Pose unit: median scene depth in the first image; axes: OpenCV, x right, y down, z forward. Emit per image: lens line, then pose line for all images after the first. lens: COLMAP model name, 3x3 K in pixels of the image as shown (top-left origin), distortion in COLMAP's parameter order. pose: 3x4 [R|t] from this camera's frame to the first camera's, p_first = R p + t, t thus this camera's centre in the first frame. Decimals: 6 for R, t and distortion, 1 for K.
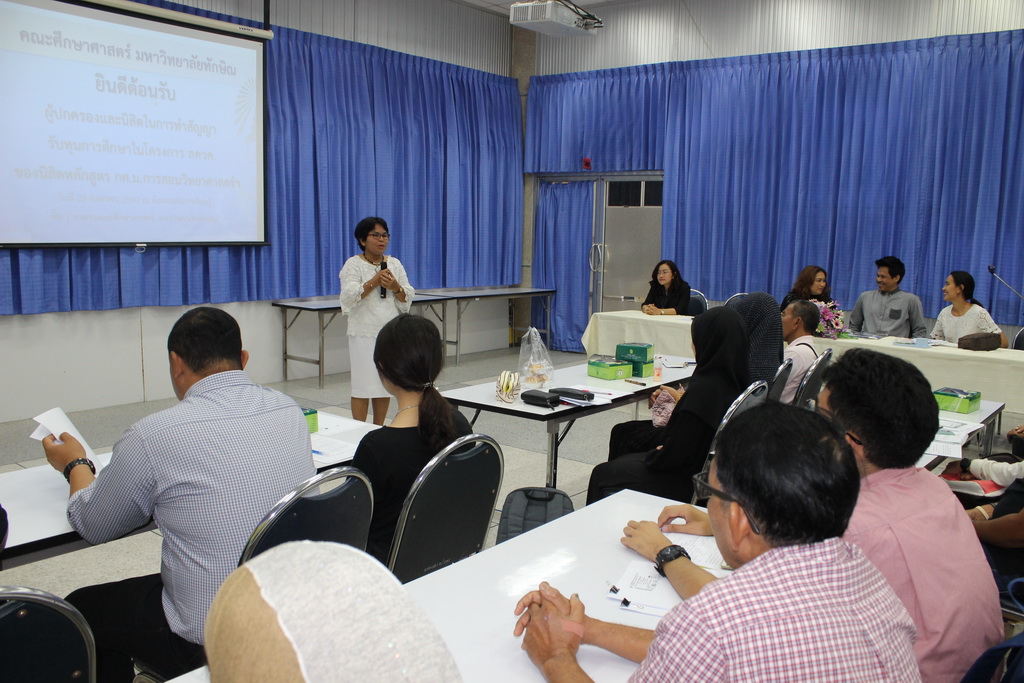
lens RADIAL K [[865.3, 0, 511.1], [0, 865.3, 357.0], [0, 0, 1]] dist [-0.148273, 0.159834]
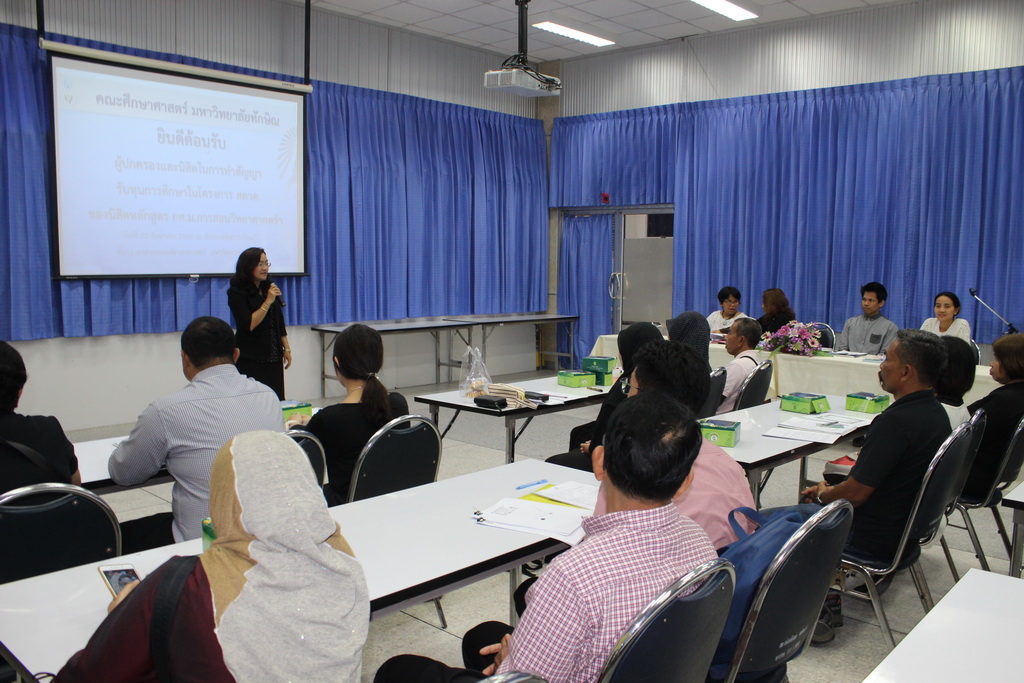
lens RADIAL K [[865.3, 0, 511.1], [0, 865.3, 357.0], [0, 0, 1]] dist [-0.148273, 0.159834]
pose [[0.997254, -0.001397, -0.074048, 0.062030], [-0.001274, 0.999351, -0.036008, 0.014875], [0.074050, 0.036003, 0.996604, -0.090309]]
